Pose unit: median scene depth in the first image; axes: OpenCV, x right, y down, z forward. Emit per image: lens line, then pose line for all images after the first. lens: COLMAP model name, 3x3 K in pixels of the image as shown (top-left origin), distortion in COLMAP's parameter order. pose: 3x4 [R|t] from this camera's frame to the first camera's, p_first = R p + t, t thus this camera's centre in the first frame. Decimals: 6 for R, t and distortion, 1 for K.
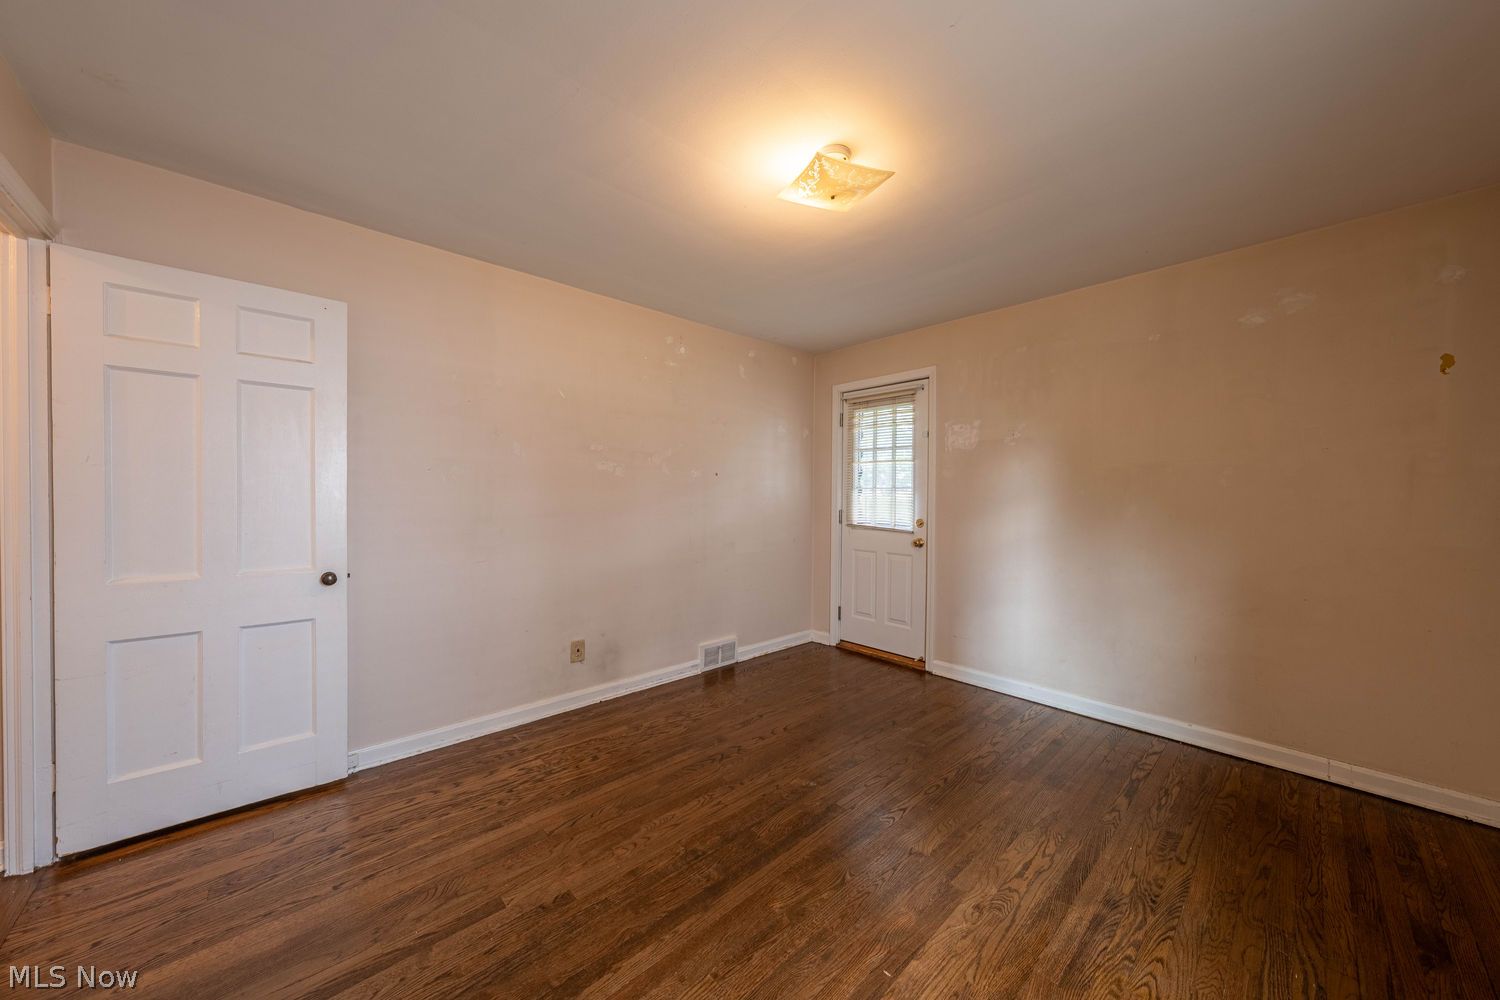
lens RADIAL K [[518.4, 0, 750.0], [0, 518.4, 500.0], [0, 0, 1]] dist [0.000701, 0.000045]
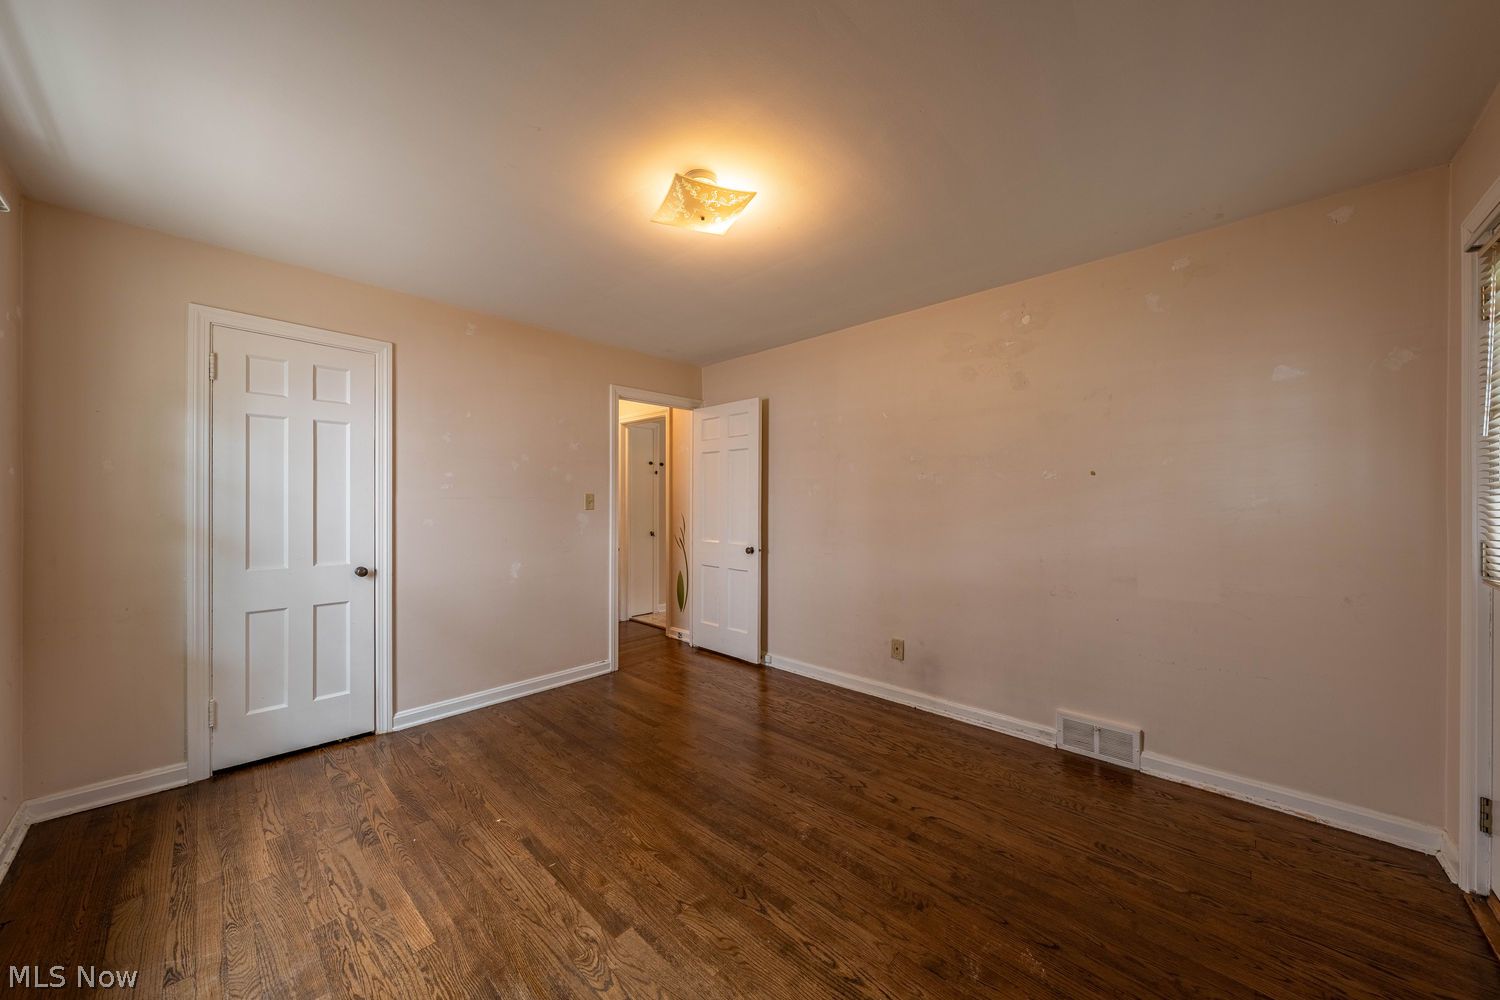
lens RADIAL K [[515.2, 0, 753.7], [0, 515.2, 500.2], [0, 0, 1]] dist [0.001405, 0.000268]
pose [[0.073449, -0.011699, -0.997230, 0.728412], [-0.006611, 0.999904, -0.012218, -0.003795], [0.997277, 0.007490, 0.073365, 0.630158]]
